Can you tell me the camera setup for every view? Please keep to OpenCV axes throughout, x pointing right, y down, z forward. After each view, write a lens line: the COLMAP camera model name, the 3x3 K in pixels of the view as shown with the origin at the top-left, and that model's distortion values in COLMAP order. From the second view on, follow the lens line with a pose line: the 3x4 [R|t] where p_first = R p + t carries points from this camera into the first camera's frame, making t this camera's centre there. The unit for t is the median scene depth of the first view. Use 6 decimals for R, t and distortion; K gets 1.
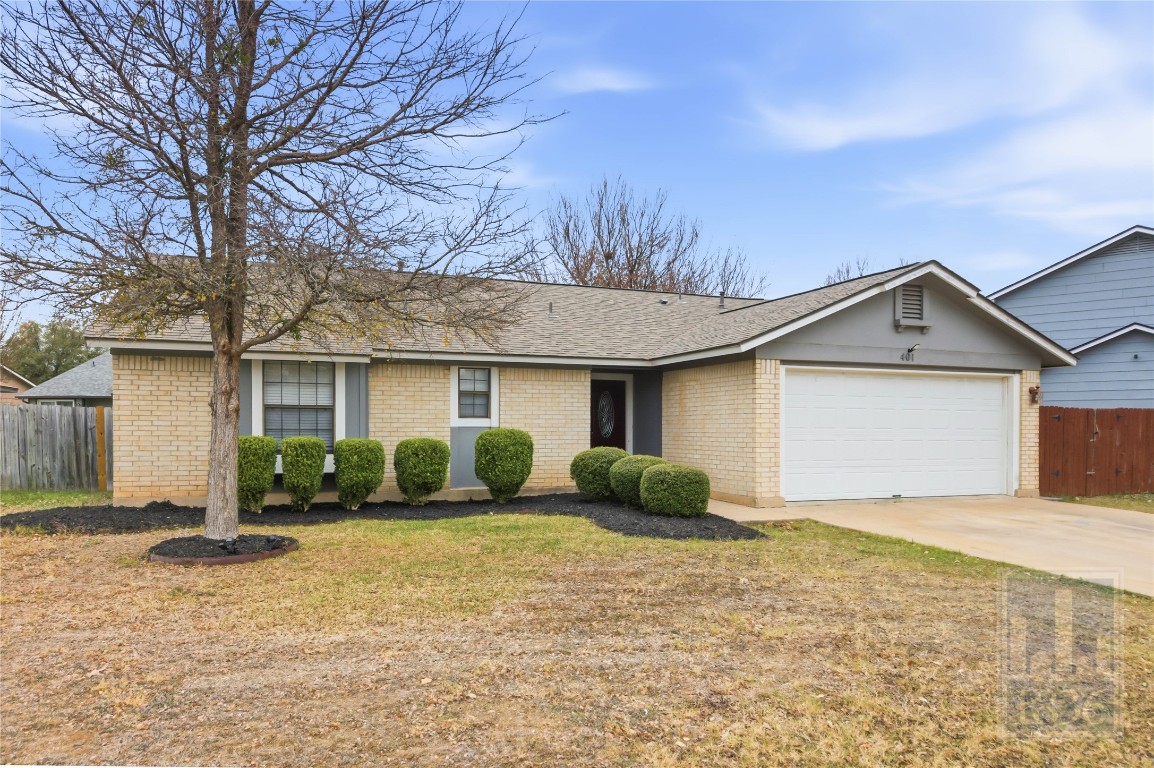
lens RADIAL K [[815.5, 0, 577.0], [0, 815.5, 384.0], [0, 0, 1]] dist [0.000037, -0.000025]
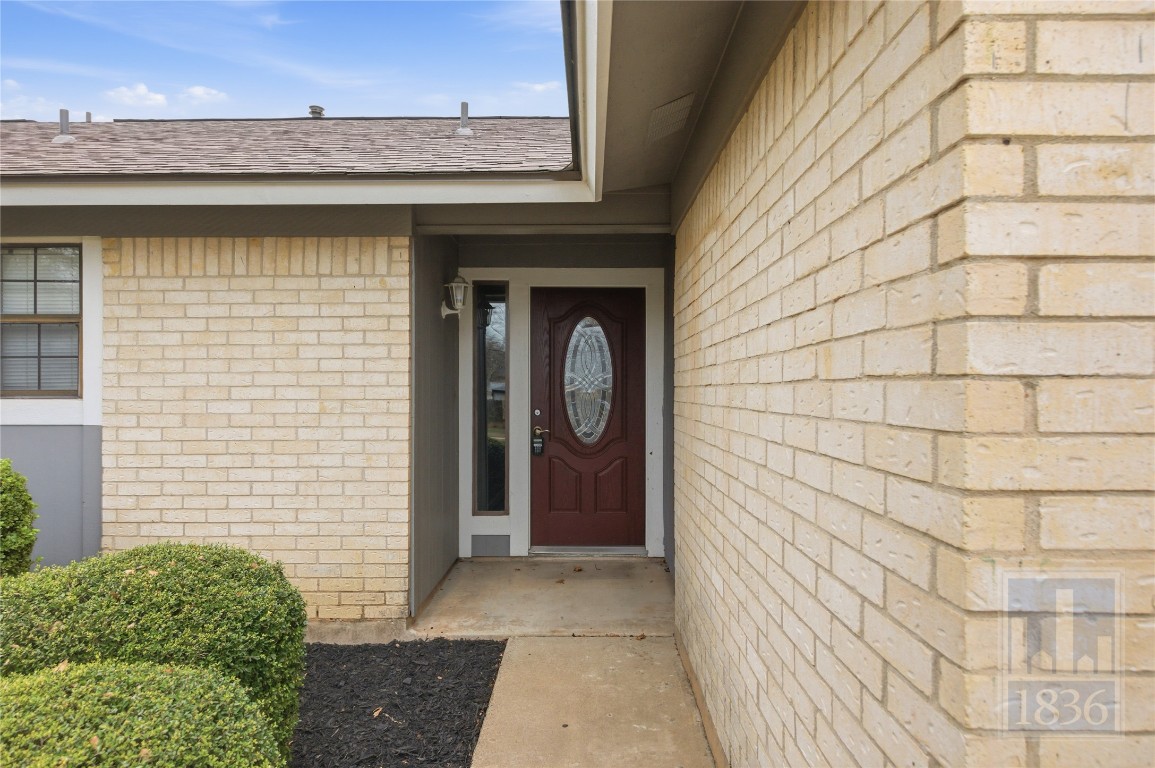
lens RADIAL K [[744.1, 0, 577.5], [0, 744.1, 384.0], [0, 0, 1]] dist [0.001797, 0.000388]
pose [[0.920877, -0.006046, -0.389806, 0.183924], [0.024235, 0.998834, 0.041761, 0.027989], [0.389099, -0.047904, 0.919950, 0.789176]]
